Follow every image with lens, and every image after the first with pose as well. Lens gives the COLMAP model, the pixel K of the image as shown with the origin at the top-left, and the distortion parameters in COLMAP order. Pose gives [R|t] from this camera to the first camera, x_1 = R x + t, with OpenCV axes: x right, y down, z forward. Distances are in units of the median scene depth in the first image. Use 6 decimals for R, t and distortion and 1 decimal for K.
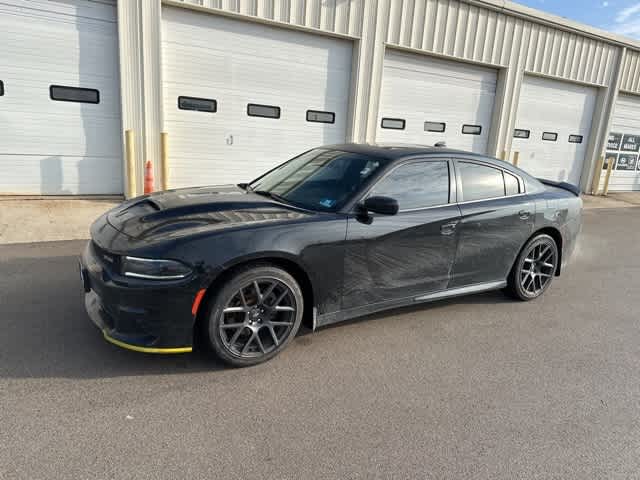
lens RADIAL K [[452.4, 0, 323.8], [0, 452.4, 242.3], [0, 0, 1]] dist [0.047721, -0.048391]
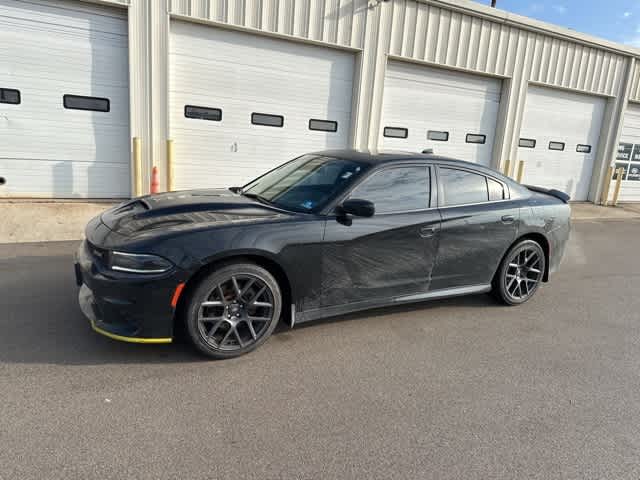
lens RADIAL K [[452.4, 0, 319.0], [0, 452.4, 236.7], [0, 0, 1]] dist [0.055930, -0.060792]
pose [[0.999059, 0.013282, -0.041284, 0.056955], [-0.014597, 0.999390, -0.031719, 0.014201], [0.040838, 0.032292, 0.998644, -0.031933]]
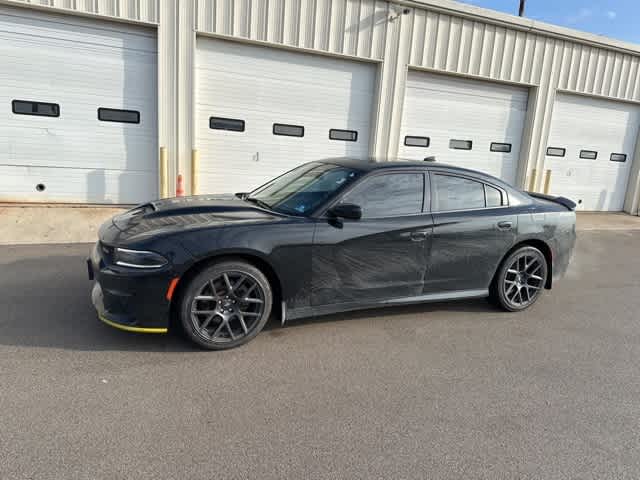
lens RADIAL K [[452.4, 0, 319.0], [0, 452.4, 236.7], [0, 0, 1]] dist [0.055930, -0.060792]
pose [[0.992140, 0.024757, -0.122657, 0.139441], [-0.031249, 0.998195, -0.051289, 0.027554], [0.121166, 0.054719, 0.991123, -0.068221]]
